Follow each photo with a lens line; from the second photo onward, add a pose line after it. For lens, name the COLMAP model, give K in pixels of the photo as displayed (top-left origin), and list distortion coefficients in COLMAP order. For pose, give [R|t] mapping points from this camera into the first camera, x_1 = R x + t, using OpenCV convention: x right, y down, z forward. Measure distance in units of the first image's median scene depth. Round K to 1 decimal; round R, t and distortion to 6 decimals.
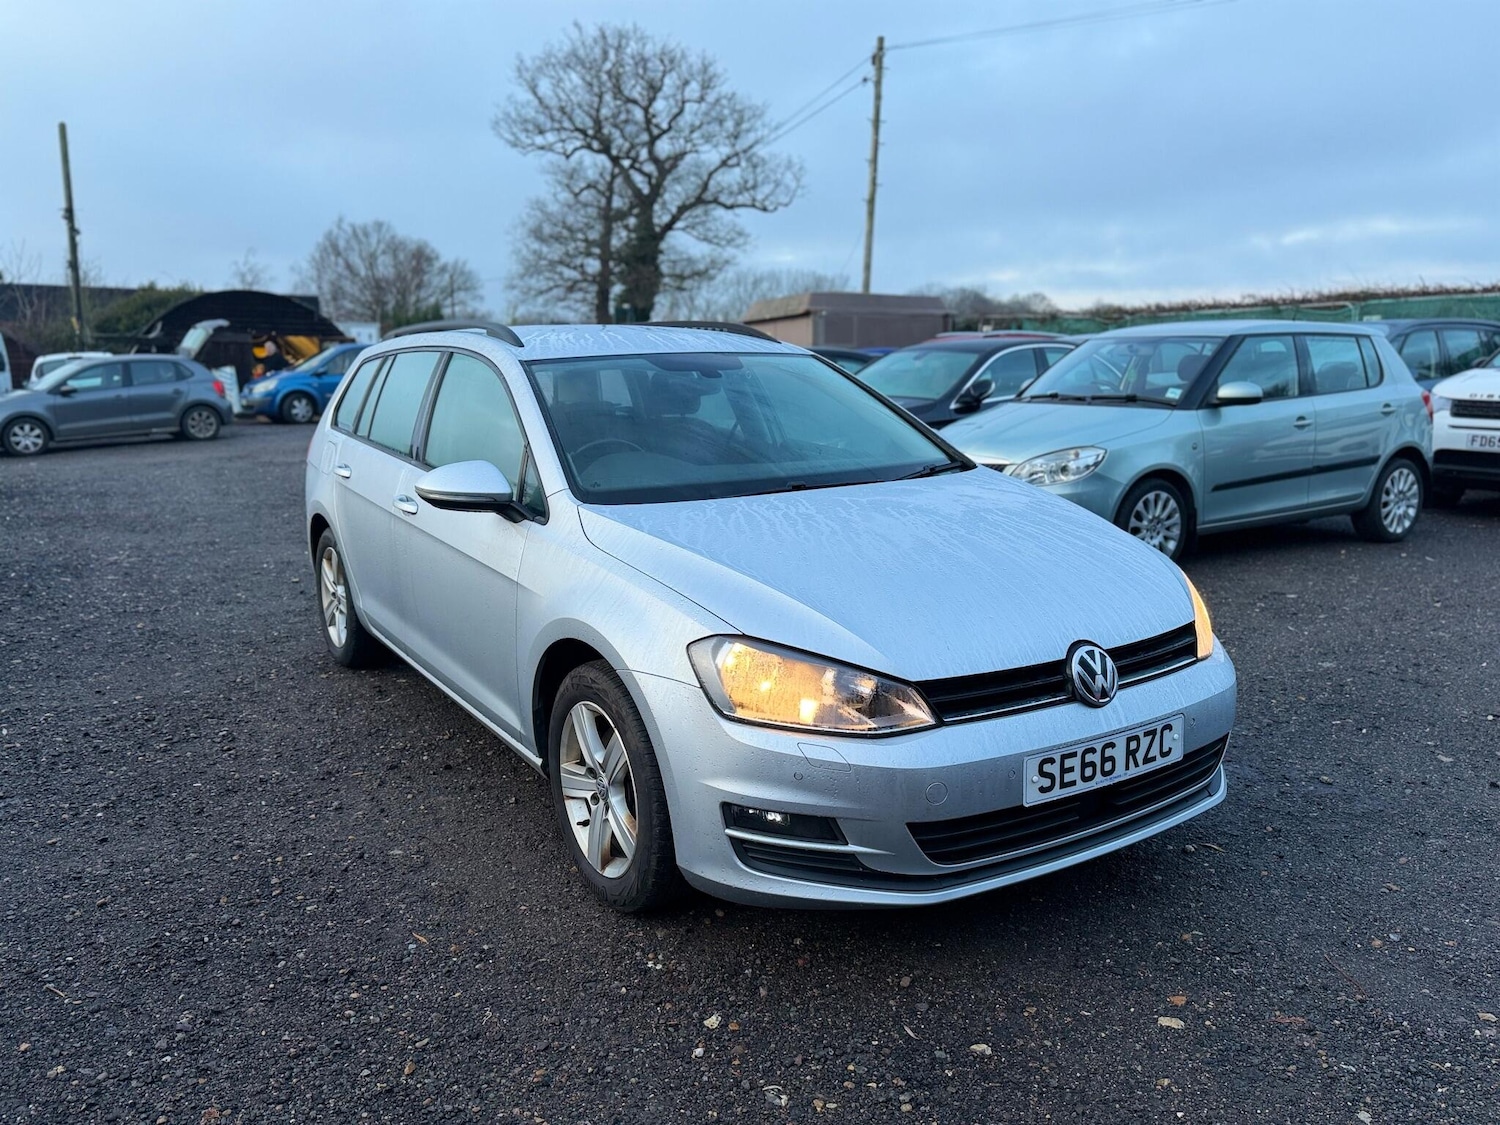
lens RADIAL K [[1129.6, 0, 729.1], [0, 1129.6, 566.4], [0, 0, 1]] dist [0.055454, -0.069196]
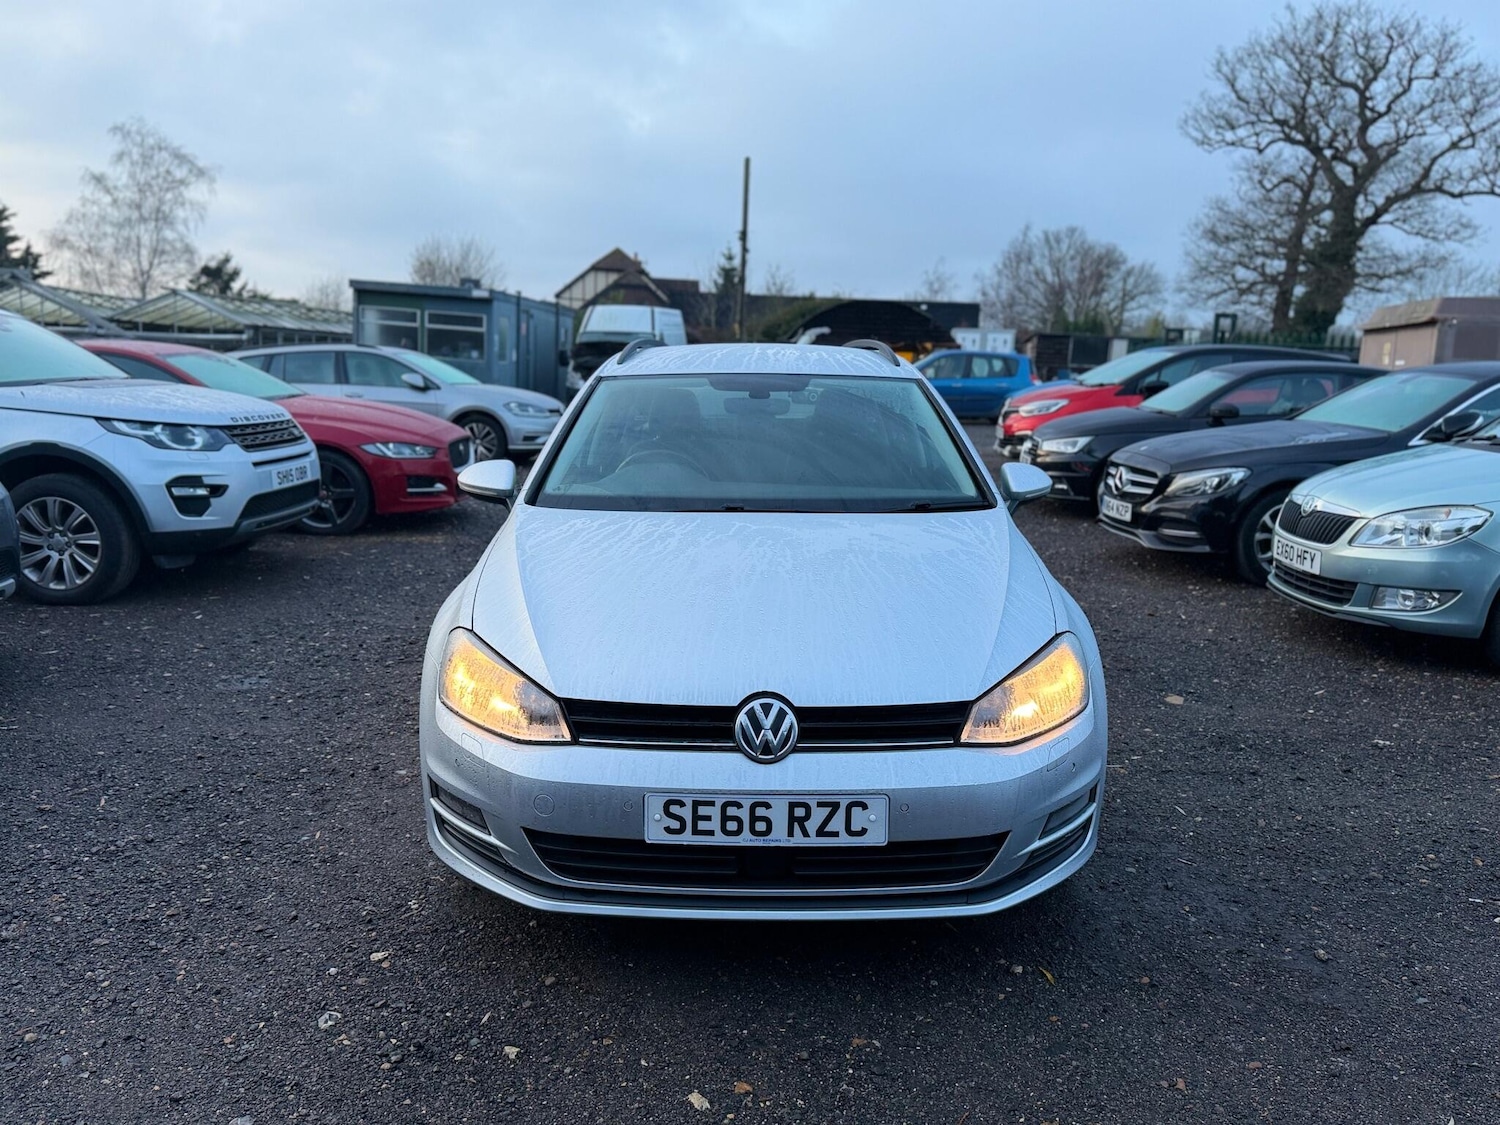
lens RADIAL K [[1129.6, 0, 746.5], [0, 1129.6, 555.4], [0, 0, 1]] dist [0.055454, -0.069196]
pose [[0.846083, 0.117819, -0.519867, 0.397245], [-0.124547, 0.991967, 0.022112, -0.034821], [0.518296, 0.046040, 0.853961, 0.086212]]
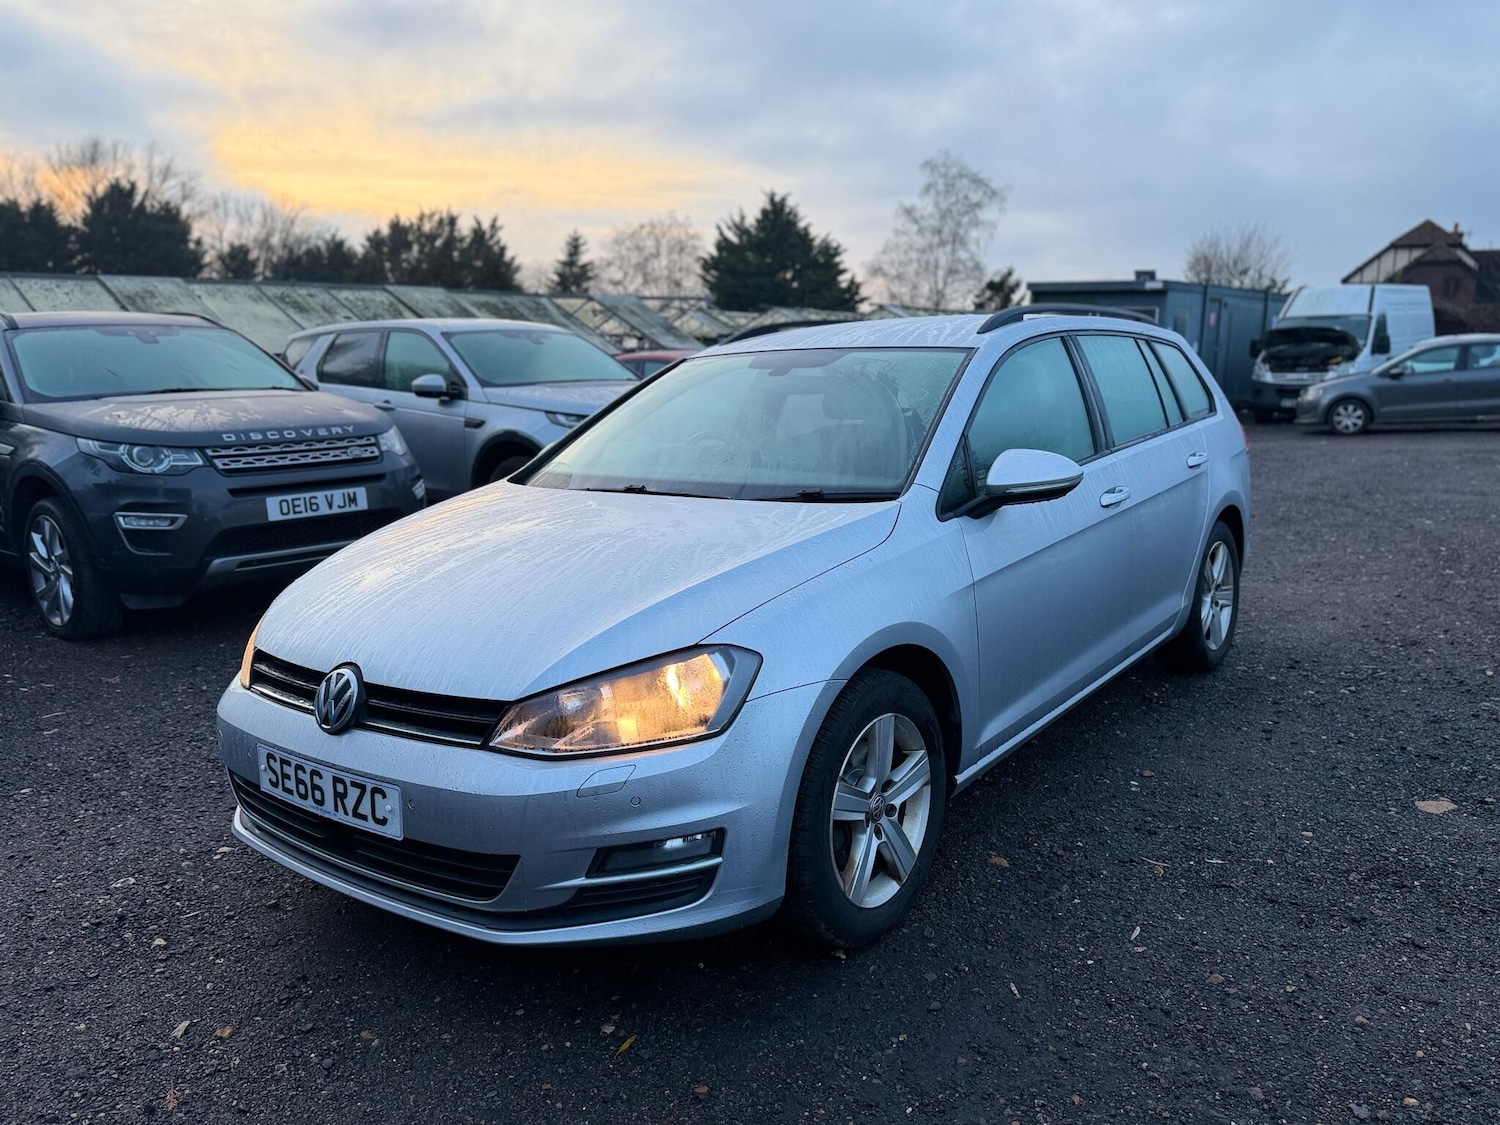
lens RADIAL K [[1129.6, 0, 769.5], [0, 1129.6, 587.4], [0, 0, 1]] dist [0.055454, -0.069196]
pose [[0.364669, 0.185323, -0.912509, 0.652159], [-0.153570, 0.978544, 0.137362, -0.090134], [0.918386, 0.090042, 0.385304, 0.484631]]
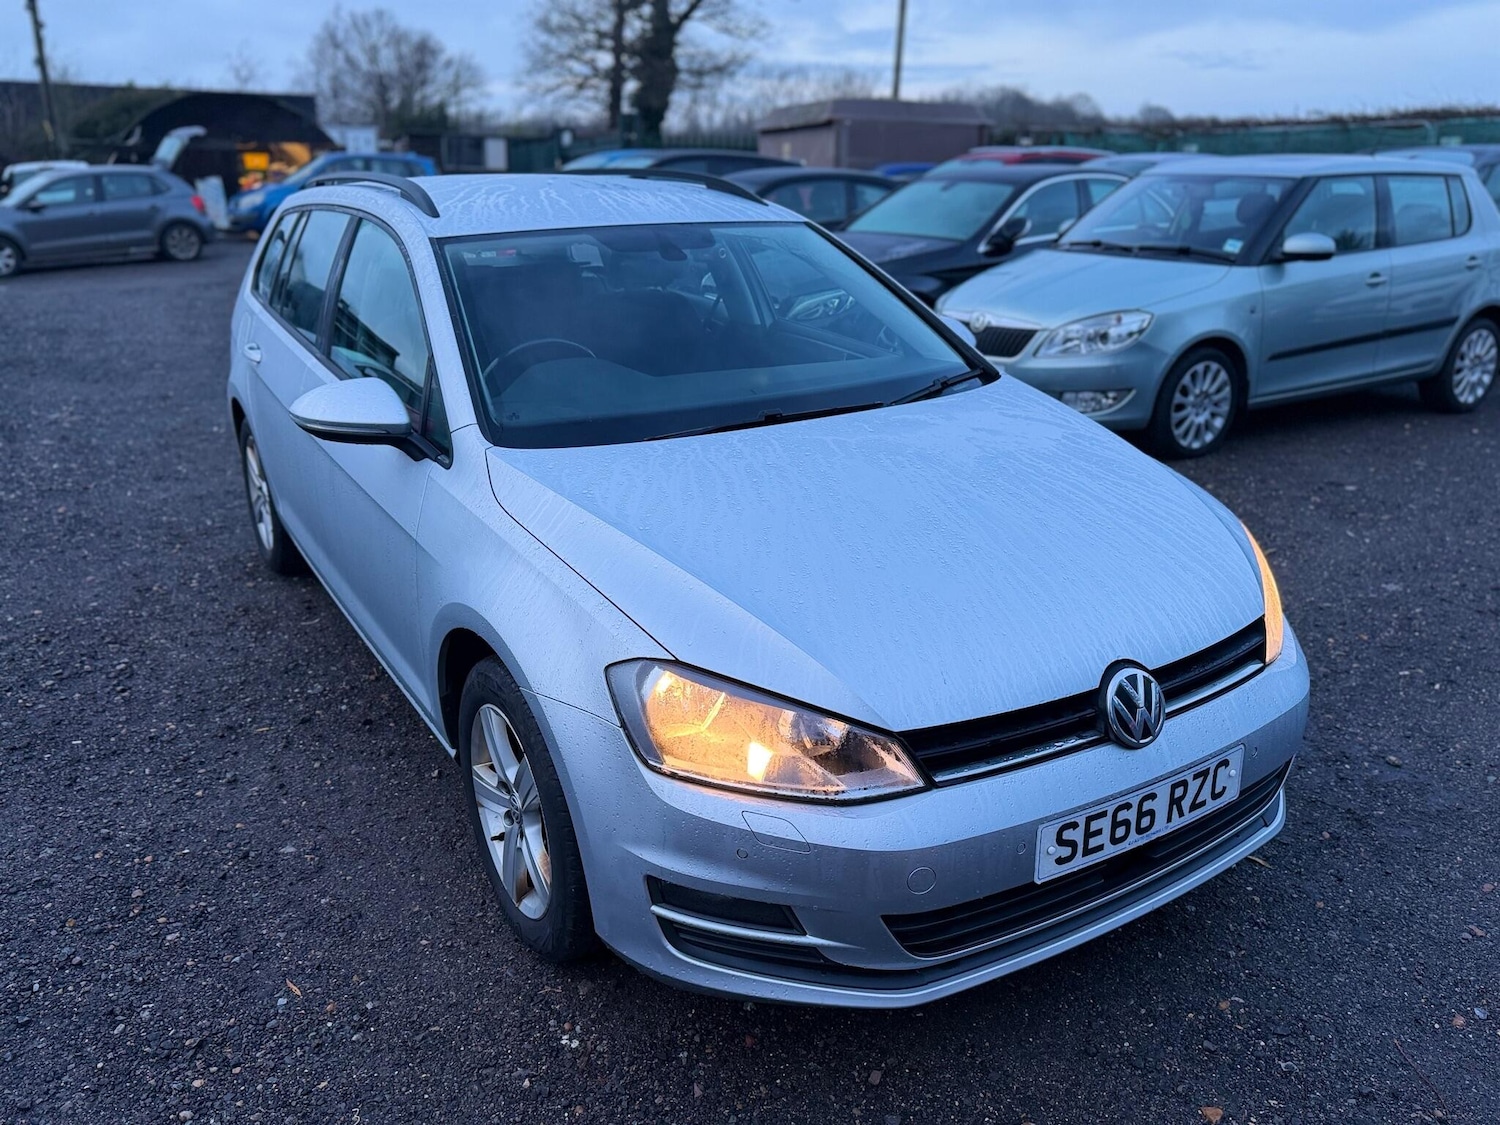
lens RADIAL K [[1129.6, 0, 729.0], [0, 1129.6, 578.0], [0, 0, 1]] dist [0.055454, -0.069196]
pose [[0.999791, 0.014068, -0.014833, 0.028466], [-0.011404, 0.985980, 0.166476, -0.058524], [0.016967, -0.166272, 0.985934, 0.126475]]
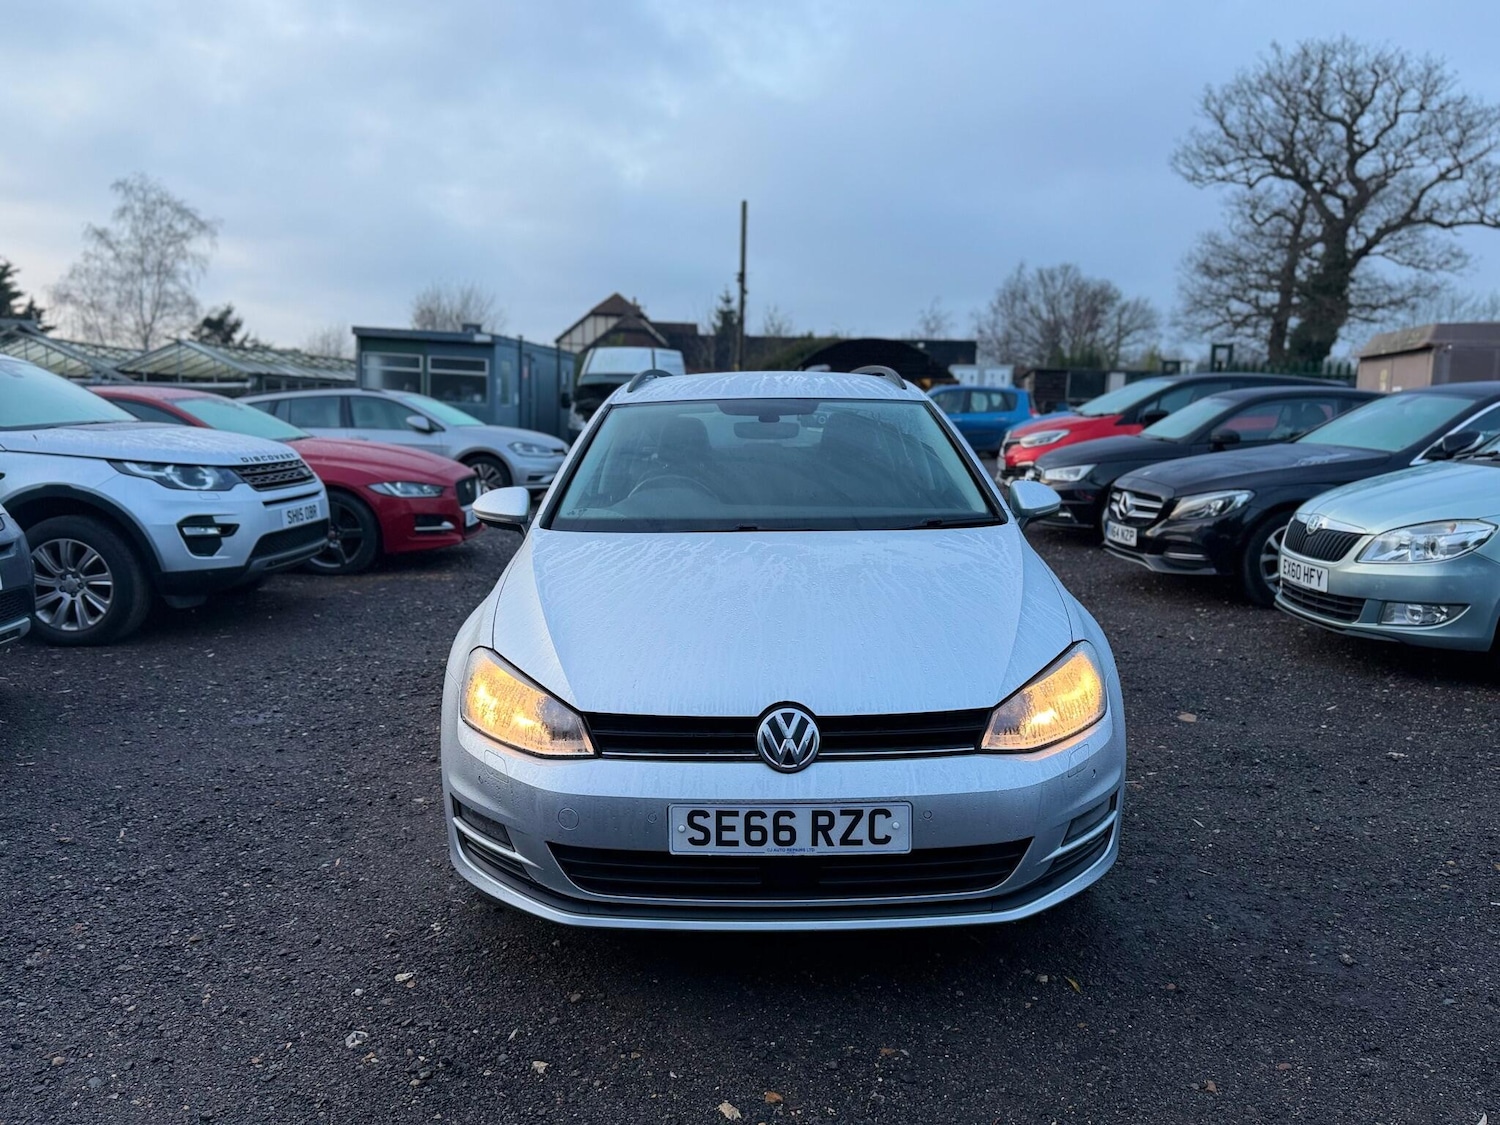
lens RADIAL K [[1129.6, 0, 749.1], [0, 1129.6, 561.0], [0, 0, 1]] dist [0.055454, -0.069196]
pose [[0.848025, 0.086436, -0.522860, 0.395476], [-0.106590, 0.994267, -0.008512, -0.021668], [0.519127, 0.062949, 0.852376, 0.078411]]
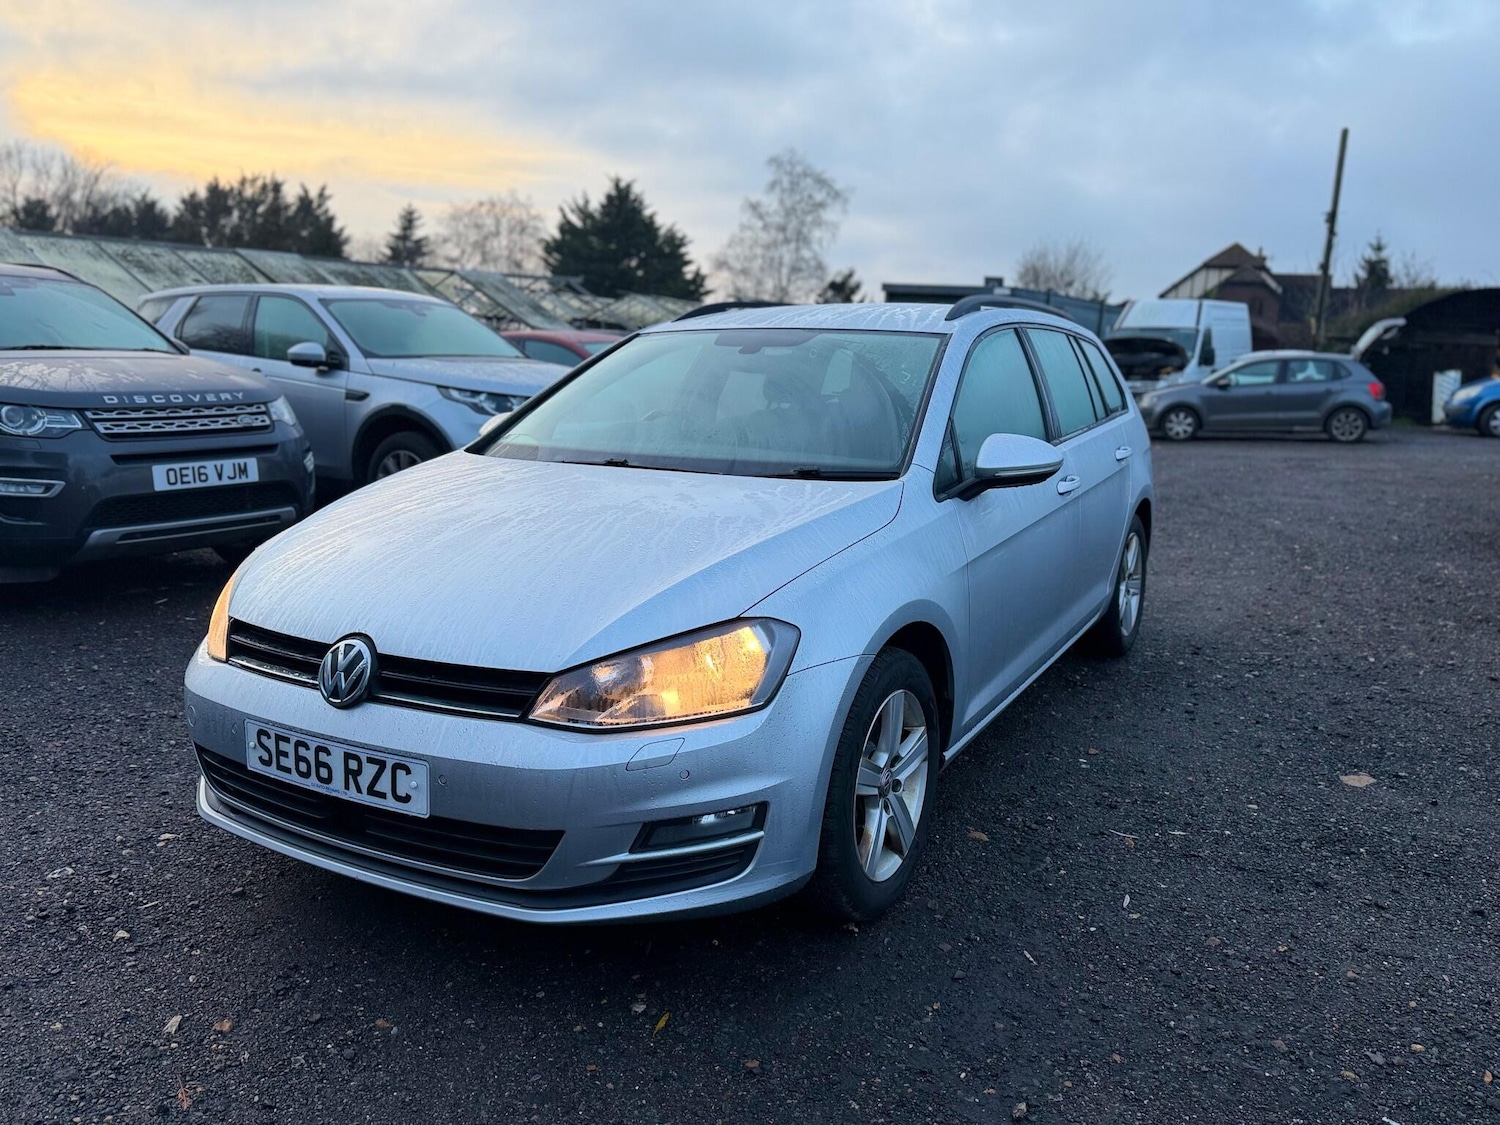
lens RADIAL K [[1129.6, 0, 758.4], [0, 1129.6, 582.5], [0, 0, 1]] dist [0.055454, -0.069196]
pose [[0.479978, 0.194609, -0.855423, 0.617821], [-0.185891, 0.975504, 0.117624, -0.069018], [0.857359, 0.102558, 0.504397, 0.415487]]
